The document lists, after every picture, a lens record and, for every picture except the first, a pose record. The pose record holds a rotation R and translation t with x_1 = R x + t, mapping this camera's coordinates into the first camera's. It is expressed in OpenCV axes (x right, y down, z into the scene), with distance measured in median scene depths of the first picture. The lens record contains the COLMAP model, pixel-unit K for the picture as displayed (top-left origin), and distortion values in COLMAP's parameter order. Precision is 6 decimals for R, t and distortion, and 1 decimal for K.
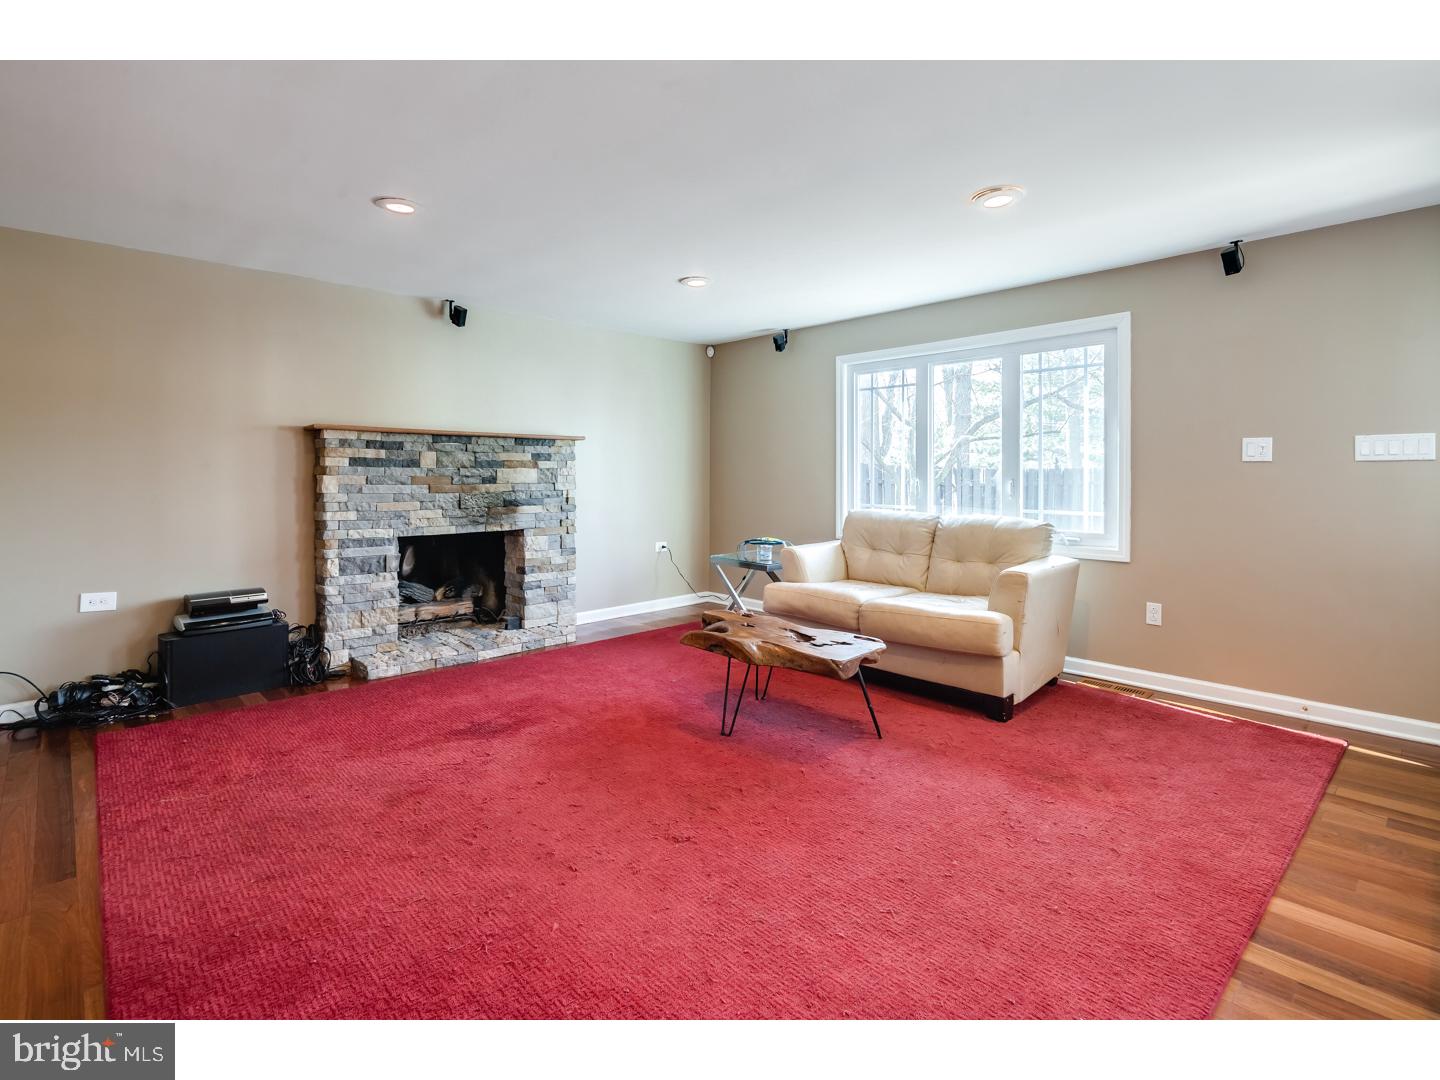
lens RADIAL K [[698.1, 0, 709.5], [0, 698.1, 475.7], [0, 0, 1]] dist [0.003418, -0.003885]
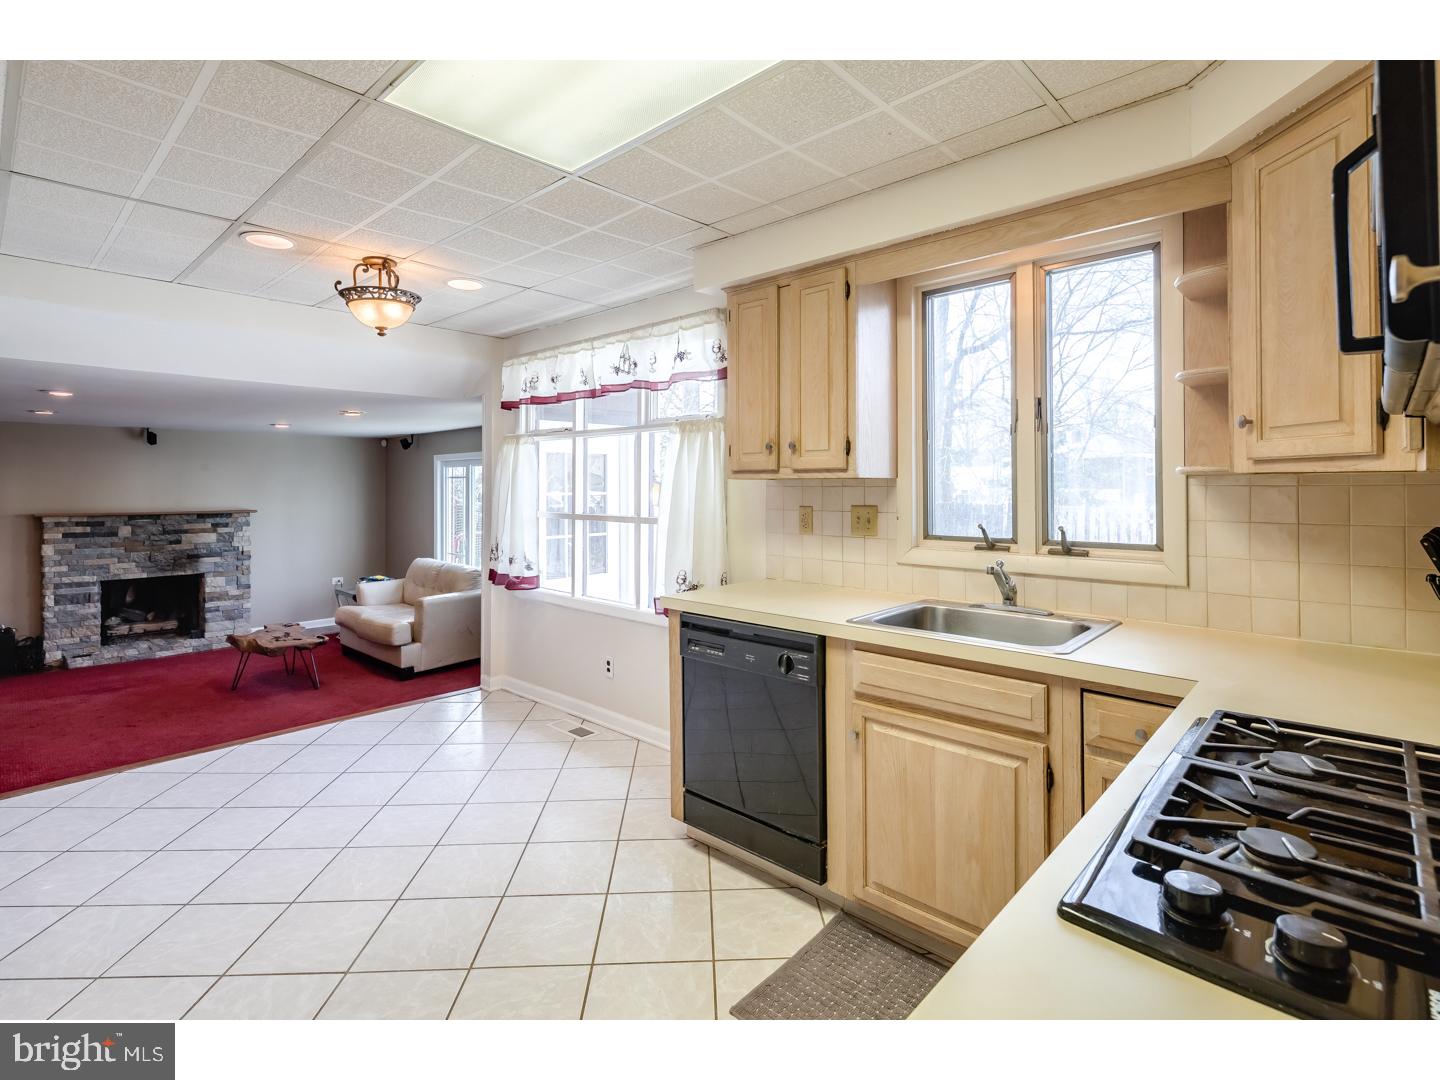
lens RADIAL K [[698.1, 0, 707.6], [0, 698.1, 483.0], [0, 0, 1]] dist [0.003418, -0.003885]
pose [[0.998309, -0.003565, 0.058026, 0.805431], [0.004294, 0.999913, -0.012439, -0.104411], [-0.057976, 0.012668, 0.998238, -0.644167]]
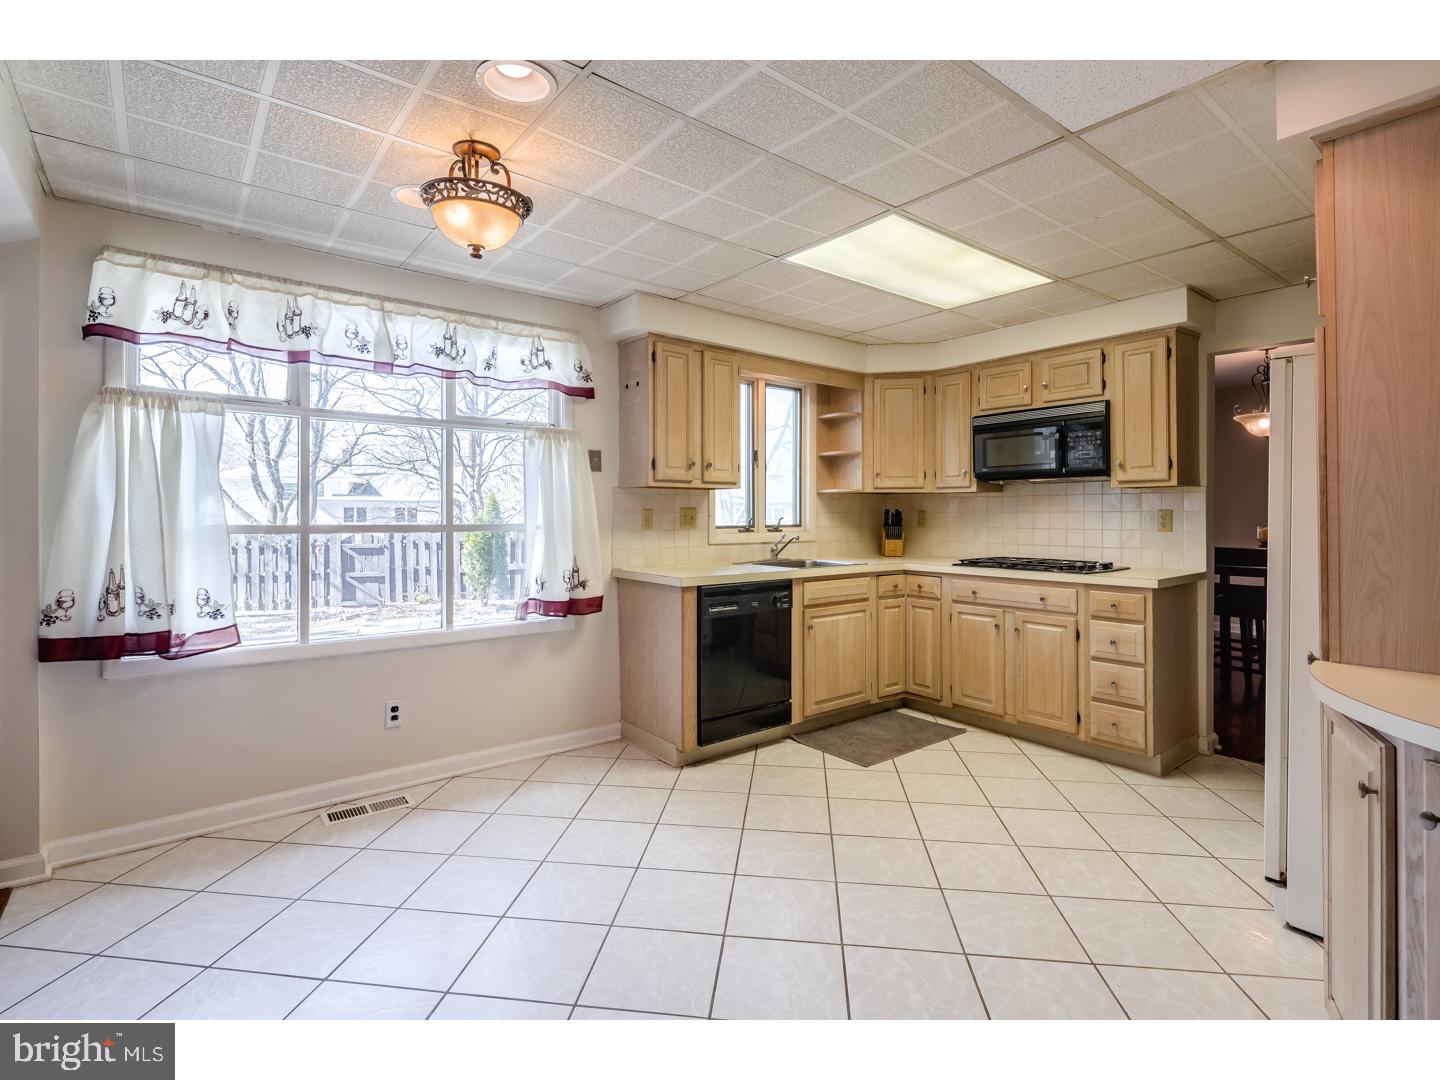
lens RADIAL K [[698.1, 0, 712.5], [0, 698.1, 510.8], [0, 0, 1]] dist [0.003418, -0.003885]
pose [[0.088062, 0.004345, 0.996106, 0.079157], [0.008304, 0.999953, -0.005096, -0.083040], [-0.996080, 0.008720, 0.088022, -0.152858]]
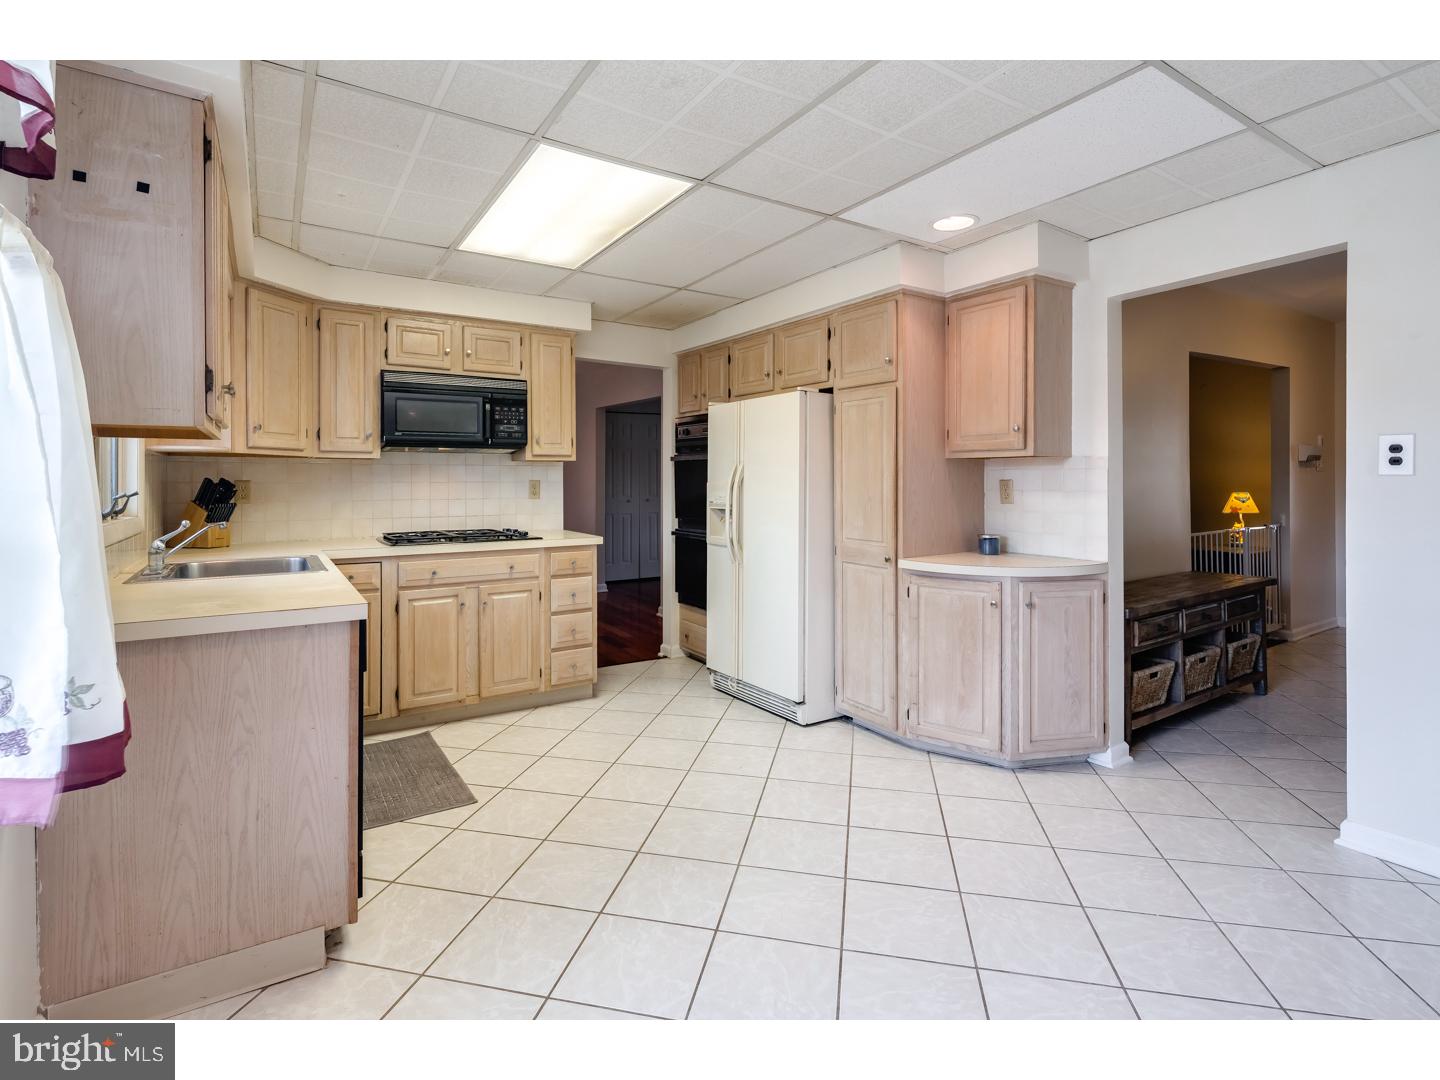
lens RADIAL K [[698.1, 0, 710.7], [0, 698.1, 482.1], [0, 0, 1]] dist [0.003418, -0.003885]
pose [[-0.983043, 0.002555, 0.183356, 0.534221], [0.004241, 0.999952, 0.008803, -0.088891], [-0.183325, 0.009431, -0.983007, 0.299425]]
